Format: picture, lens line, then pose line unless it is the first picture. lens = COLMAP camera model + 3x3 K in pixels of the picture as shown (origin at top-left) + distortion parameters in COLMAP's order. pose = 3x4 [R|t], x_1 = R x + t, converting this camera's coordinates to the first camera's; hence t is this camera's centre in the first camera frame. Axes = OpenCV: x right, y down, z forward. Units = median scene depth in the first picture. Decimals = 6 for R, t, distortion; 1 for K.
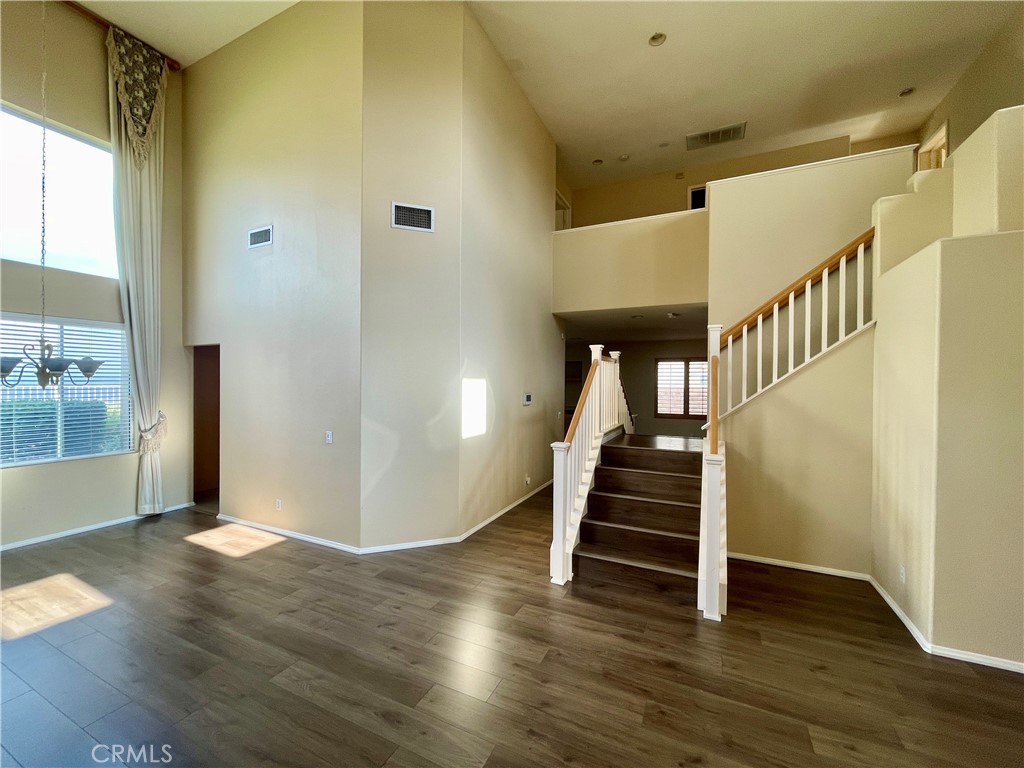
lens RADIAL K [[412.2, 0, 510.5], [0, 412.2, 385.1], [0, 0, 1]] dist [-0.000165, 0.000218]
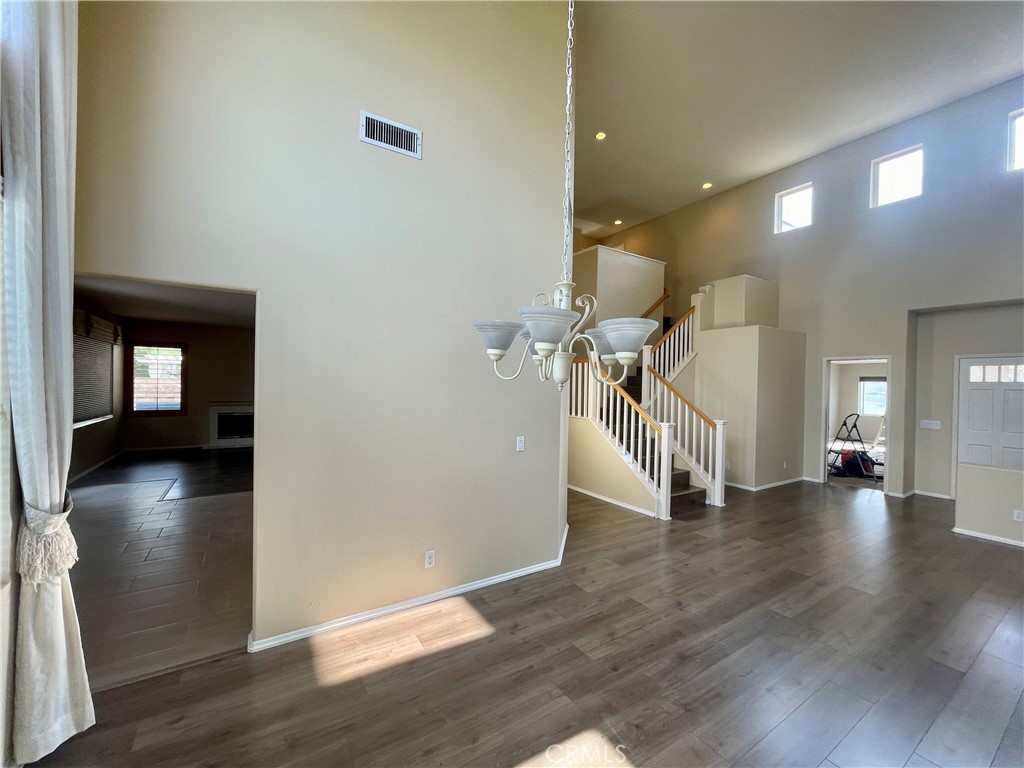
lens RADIAL K [[412.2, 0, 510.5], [0, 412.2, 385.1], [0, 0, 1]] dist [-0.000165, 0.000218]
pose [[0.522948, -0.001394, 0.852364, -1.115573], [-0.011199, 0.999901, 0.008506, 0.001411], [-0.852291, -0.013994, 0.522880, 0.570842]]
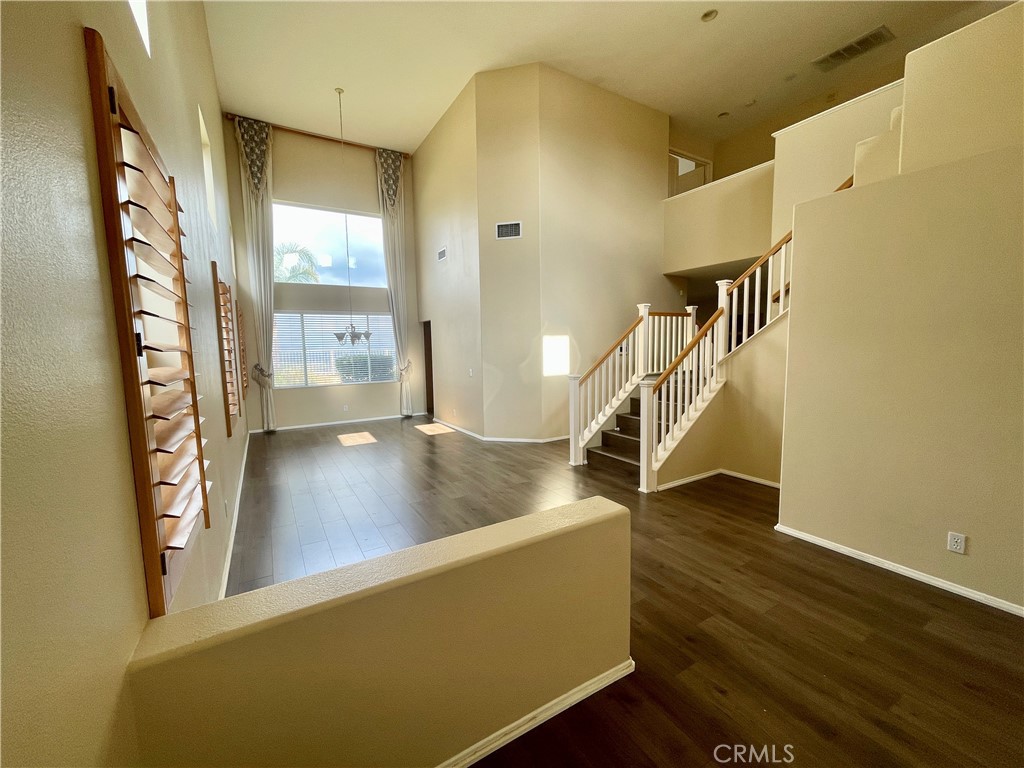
lens RADIAL K [[412.2, 0, 510.5], [0, 412.2, 385.1], [0, 0, 1]] dist [-0.000165, 0.000218]
pose [[0.835591, 0.029267, -0.548571, 0.604967], [0.021761, 0.996033, 0.086286, 0.034034], [0.548920, -0.084037, 0.831640, -0.310502]]
